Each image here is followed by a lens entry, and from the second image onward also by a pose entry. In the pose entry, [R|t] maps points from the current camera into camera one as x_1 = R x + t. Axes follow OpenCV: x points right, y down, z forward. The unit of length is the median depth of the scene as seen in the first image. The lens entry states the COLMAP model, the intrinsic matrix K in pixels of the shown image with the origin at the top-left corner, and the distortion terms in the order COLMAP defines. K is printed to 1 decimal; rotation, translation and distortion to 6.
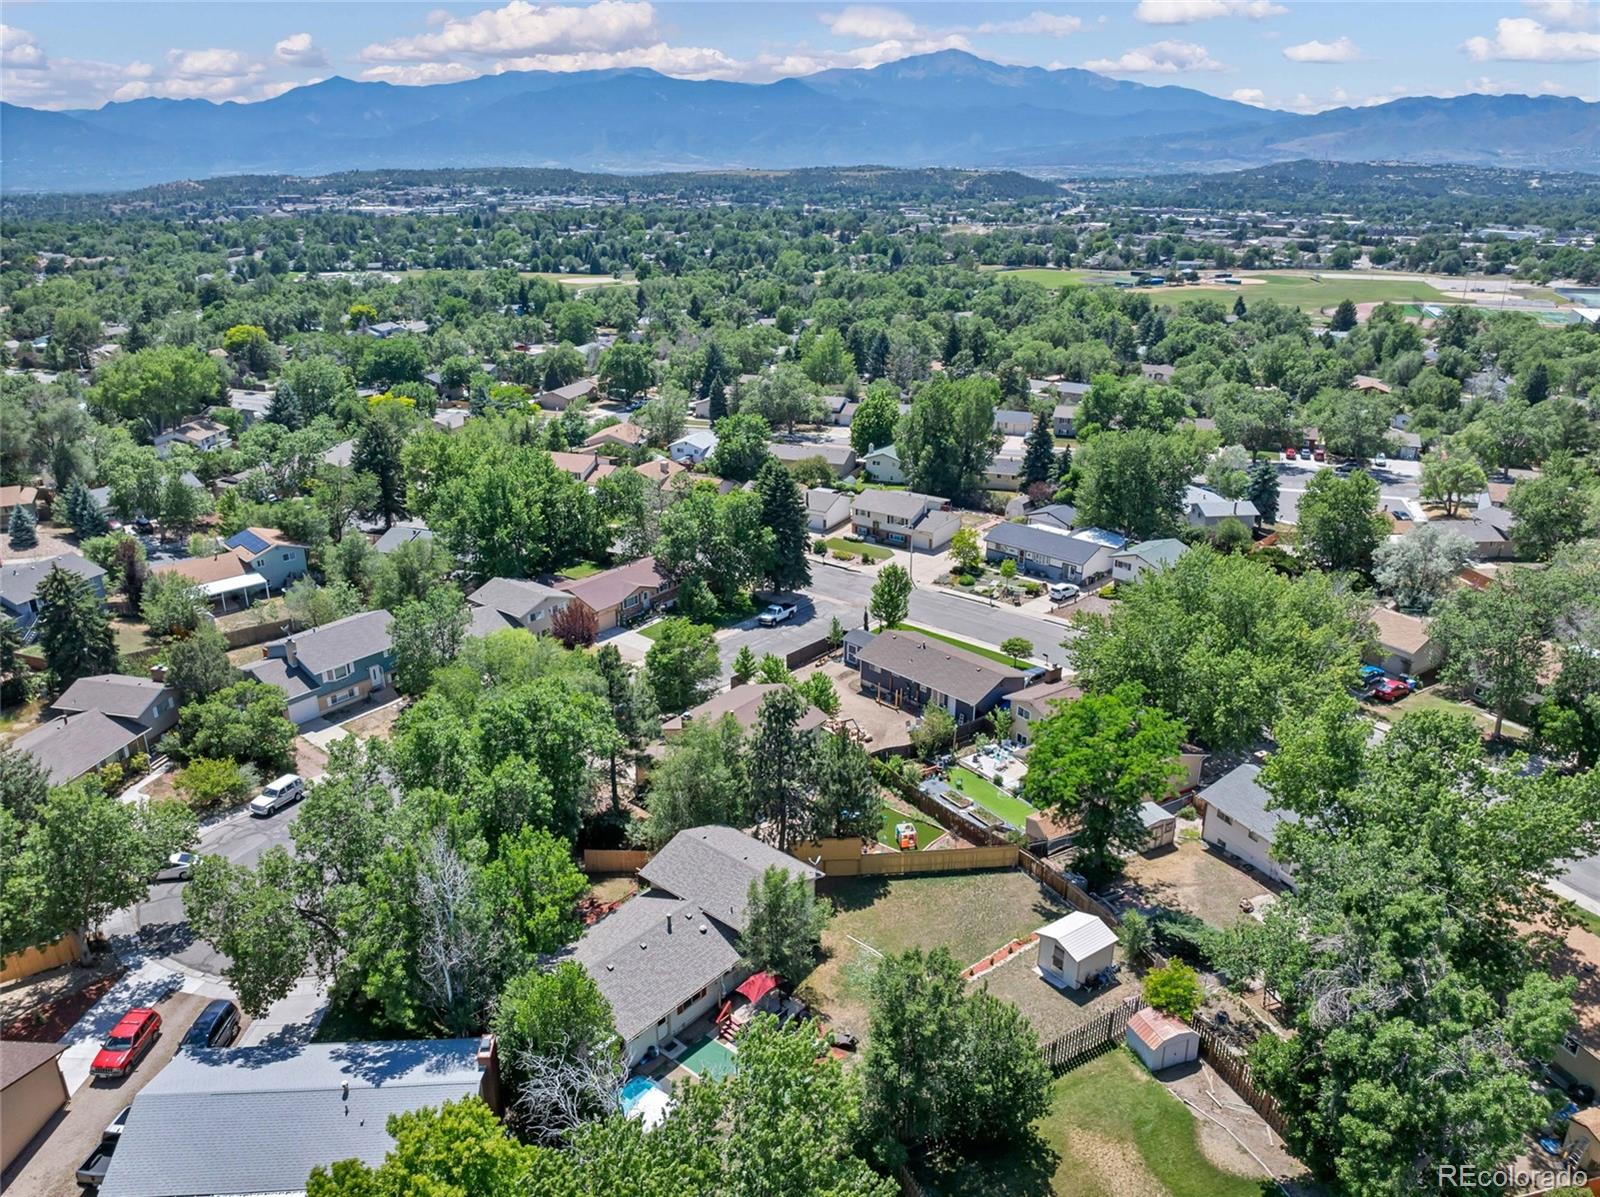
lens RADIAL K [[1115.6, 0, 800.0], [0, 1115.6, 598.5], [0, 0, 1]] dist [-0.001148, -0.045417]
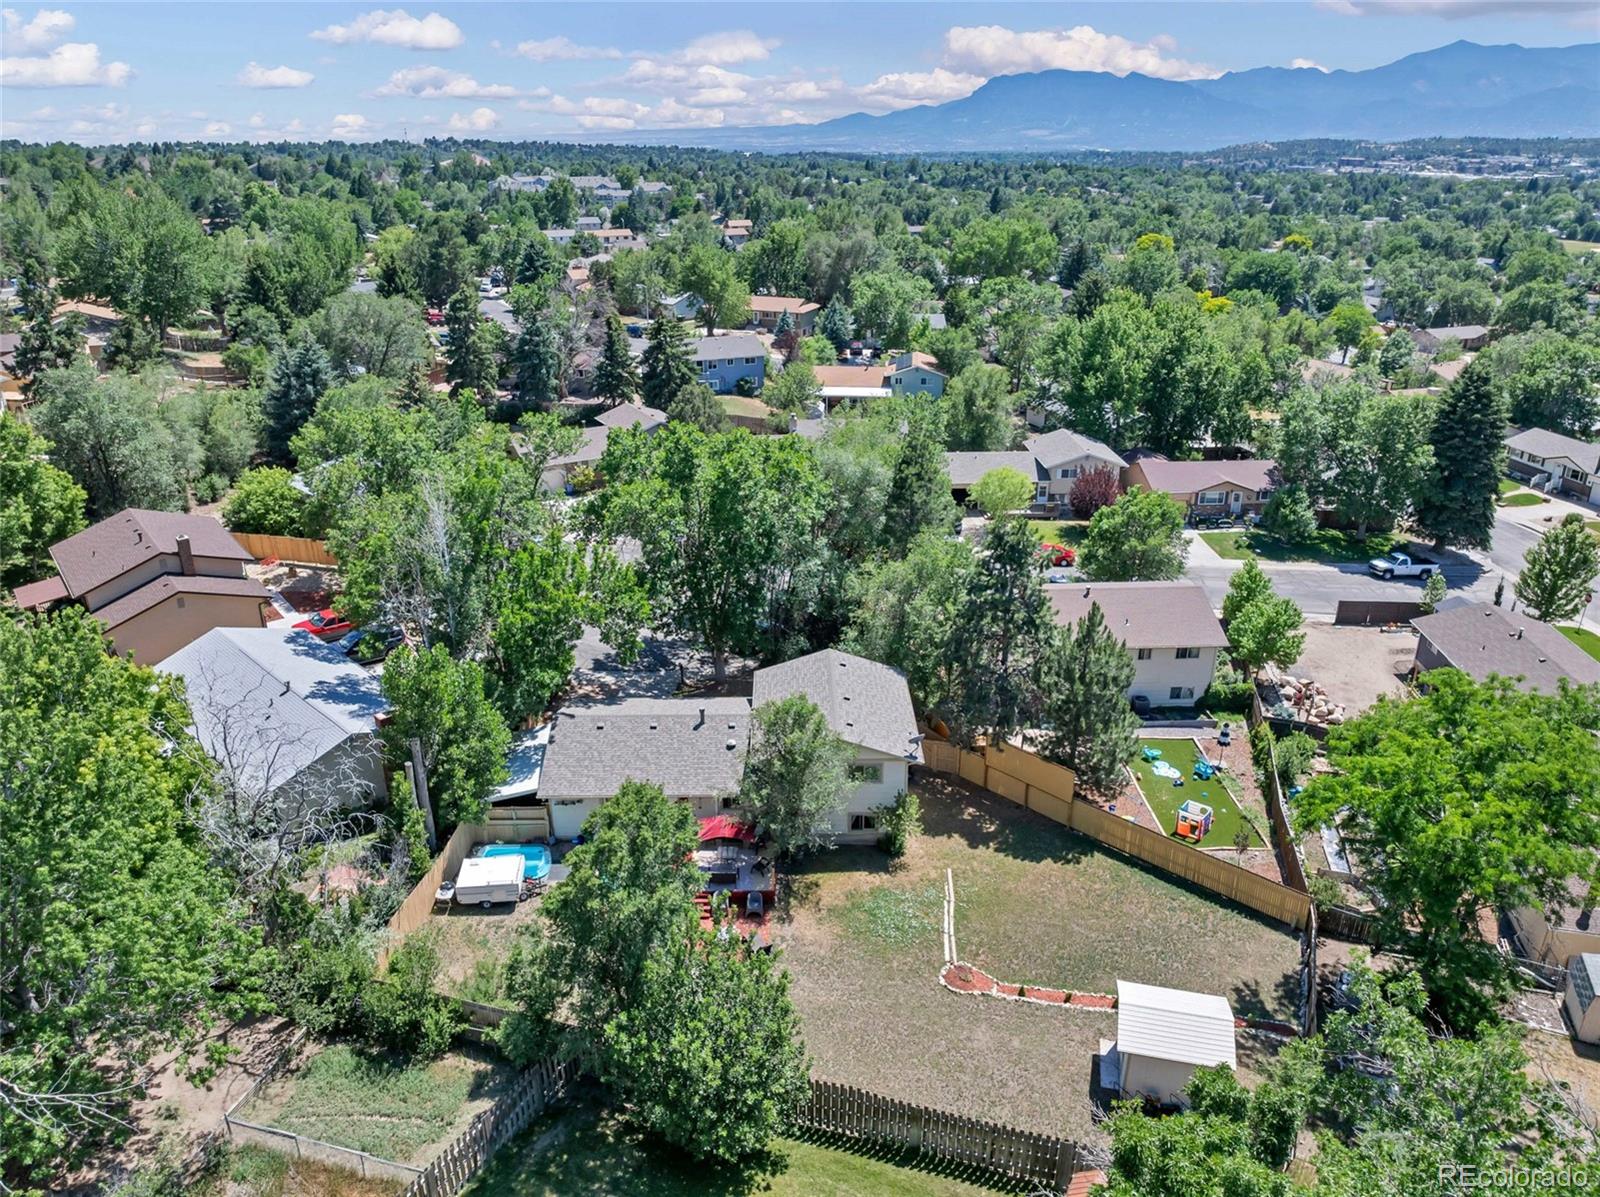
lens RADIAL K [[1115.6, 0, 800.0], [0, 1115.6, 598.5], [0, 0, 1]] dist [-0.001148, -0.045417]
pose [[0.670219, 0.294151, -0.681382, 0.213694], [-0.269435, 0.951900, 0.145913, 0.033654], [0.691528, 0.085794, 0.717236, 0.219989]]
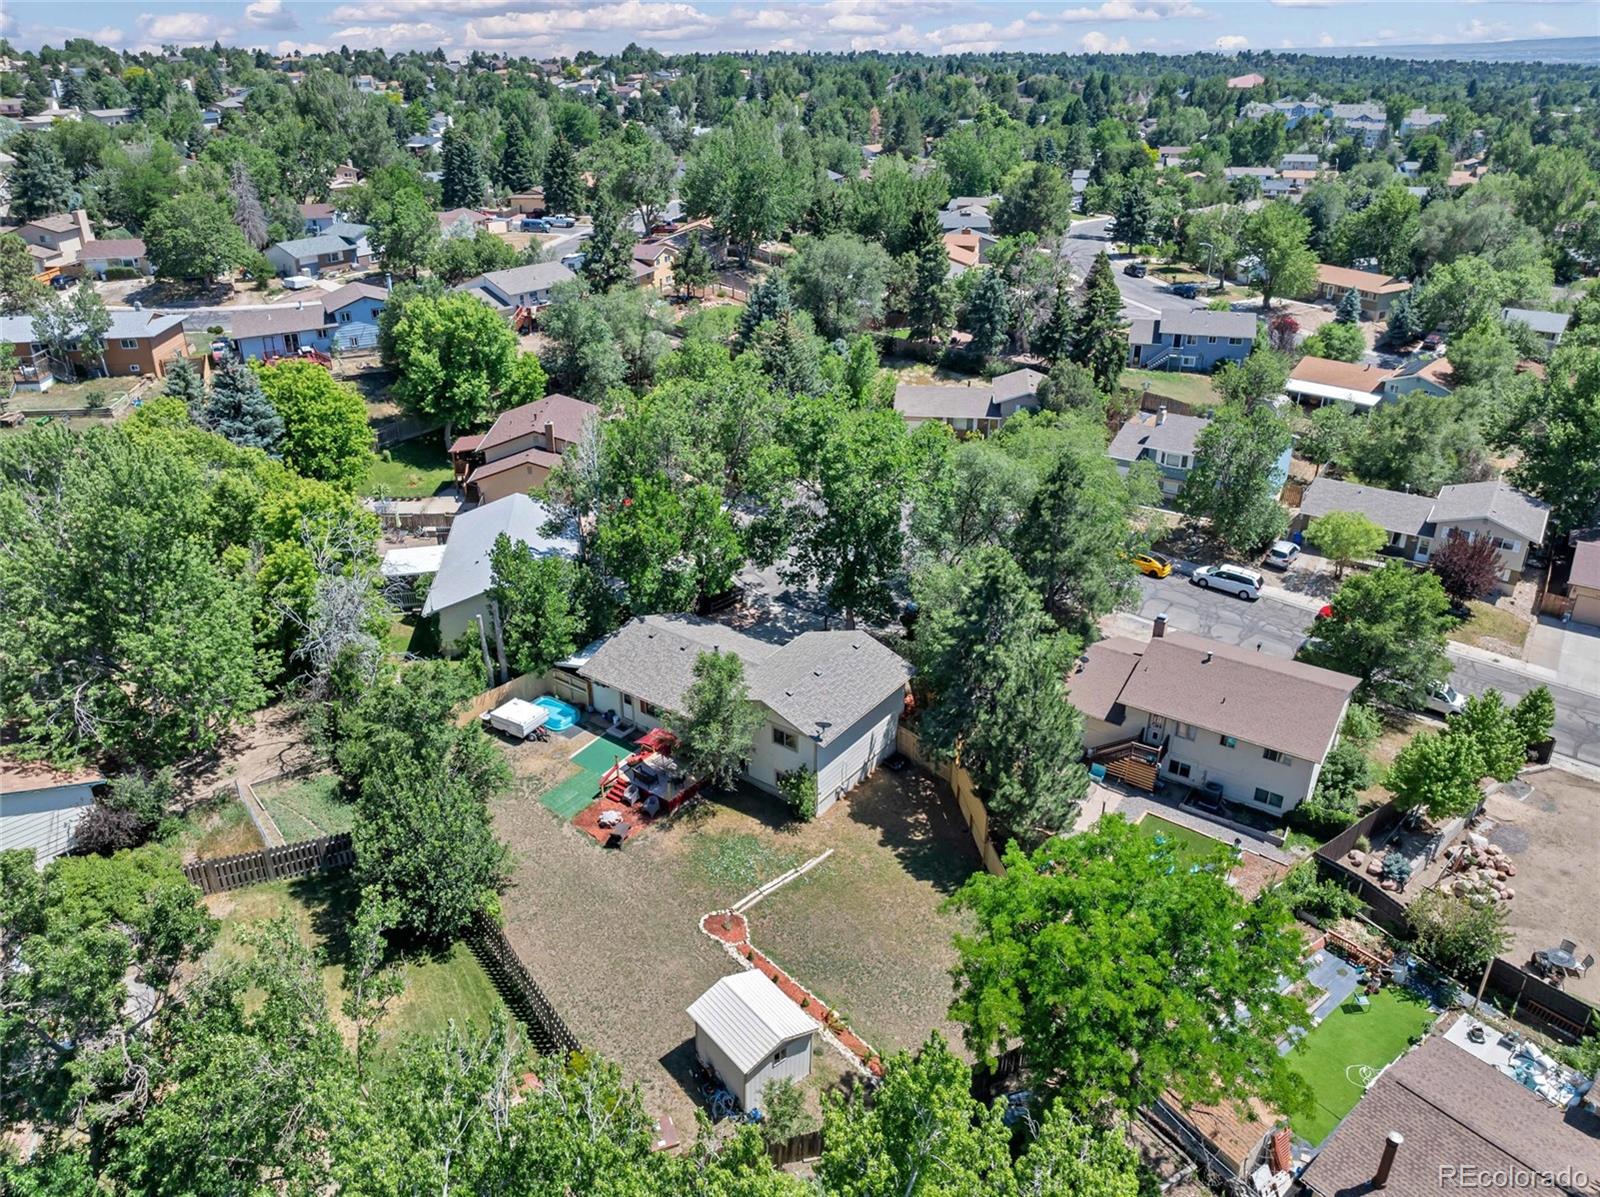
lens RADIAL K [[1115.6, 0, 800.0], [0, 1115.6, 598.5], [0, 0, 1]] dist [-0.001148, -0.045417]
pose [[0.082006, 0.450677, -0.888913, 0.343115], [-0.348346, 0.848623, 0.398113, -0.078102], [0.933772, 0.277001, 0.226584, 0.403940]]
